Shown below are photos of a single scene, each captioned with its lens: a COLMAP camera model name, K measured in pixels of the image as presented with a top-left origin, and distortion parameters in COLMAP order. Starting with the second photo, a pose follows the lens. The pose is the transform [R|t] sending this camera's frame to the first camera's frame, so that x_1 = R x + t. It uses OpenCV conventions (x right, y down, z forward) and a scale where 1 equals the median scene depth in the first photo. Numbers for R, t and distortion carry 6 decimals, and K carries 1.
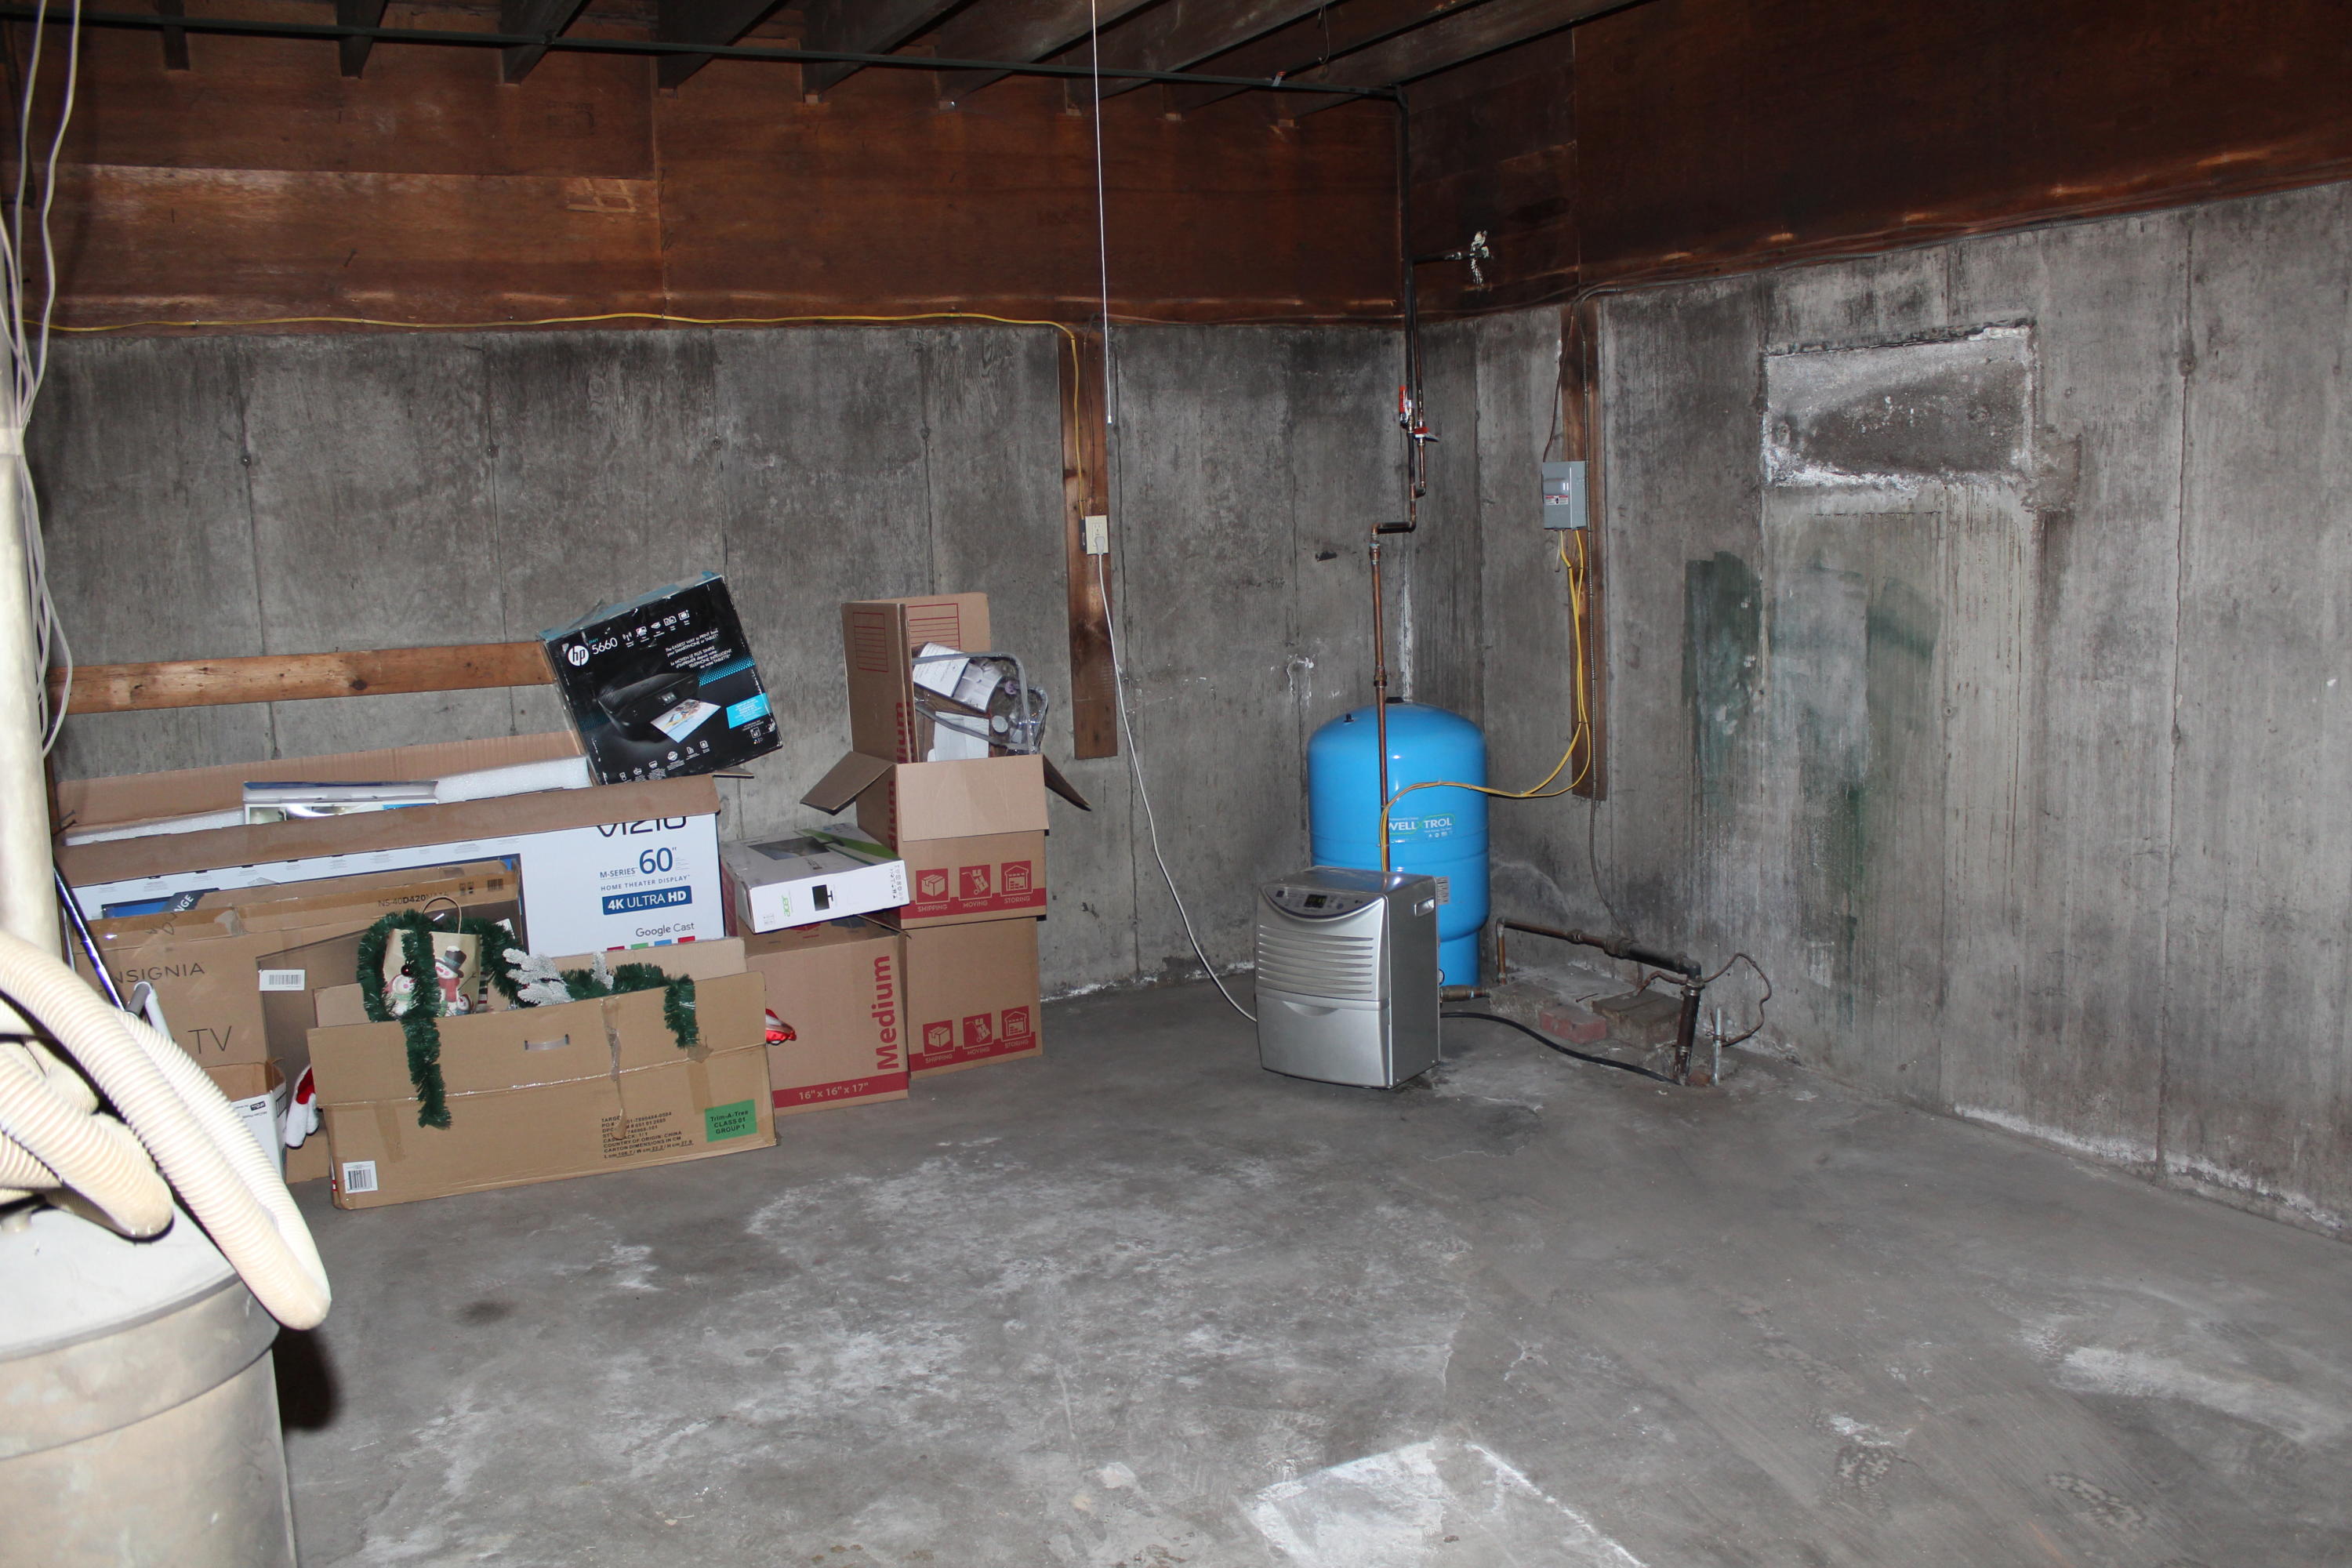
lens RADIAL K [[1970.0, 0, 1177.3], [0, 1970.0, 798.6], [0, 0, 1]] dist [-0.153291, 0.134404]
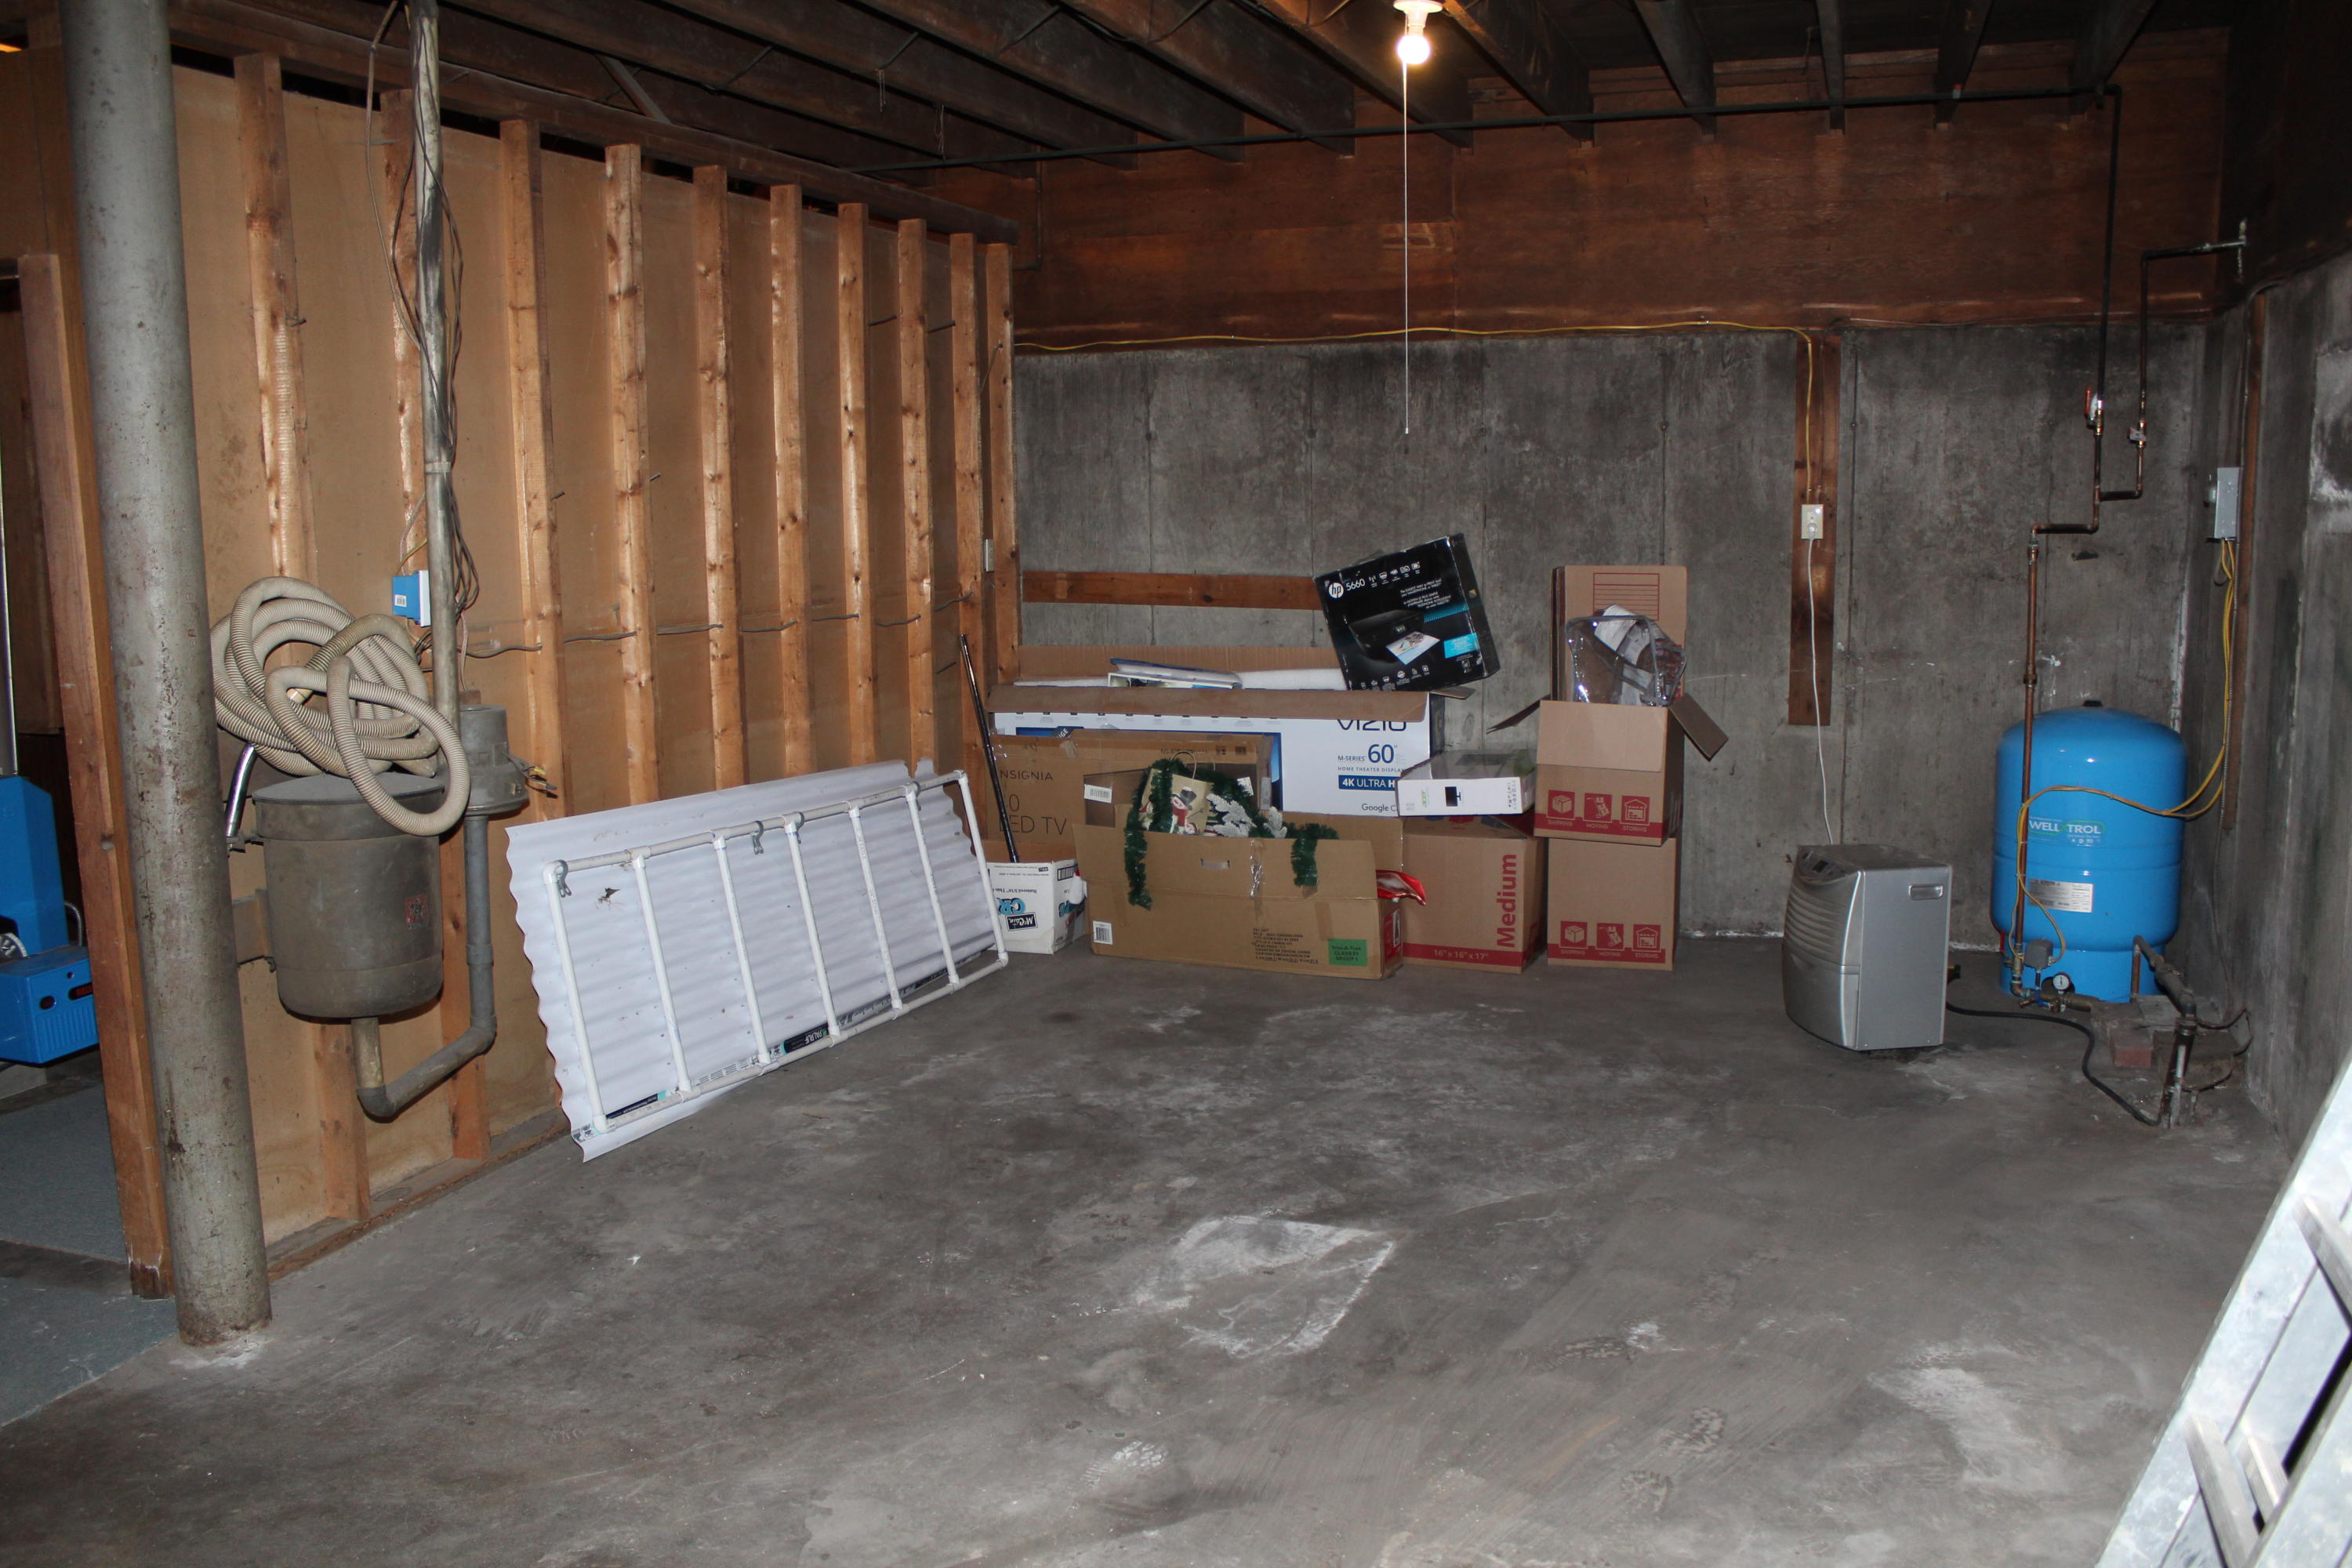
lens RADIAL K [[1970.0, 0, 1176.5], [0, 1970.0, 801.3], [0, 0, 1]] dist [-0.153291, 0.134404]
pose [[0.685078, 0.143916, -0.714112, 0.613081], [-0.126188, 0.988916, 0.078240, -0.023318], [0.717457, 0.036512, 0.695646, -0.002937]]
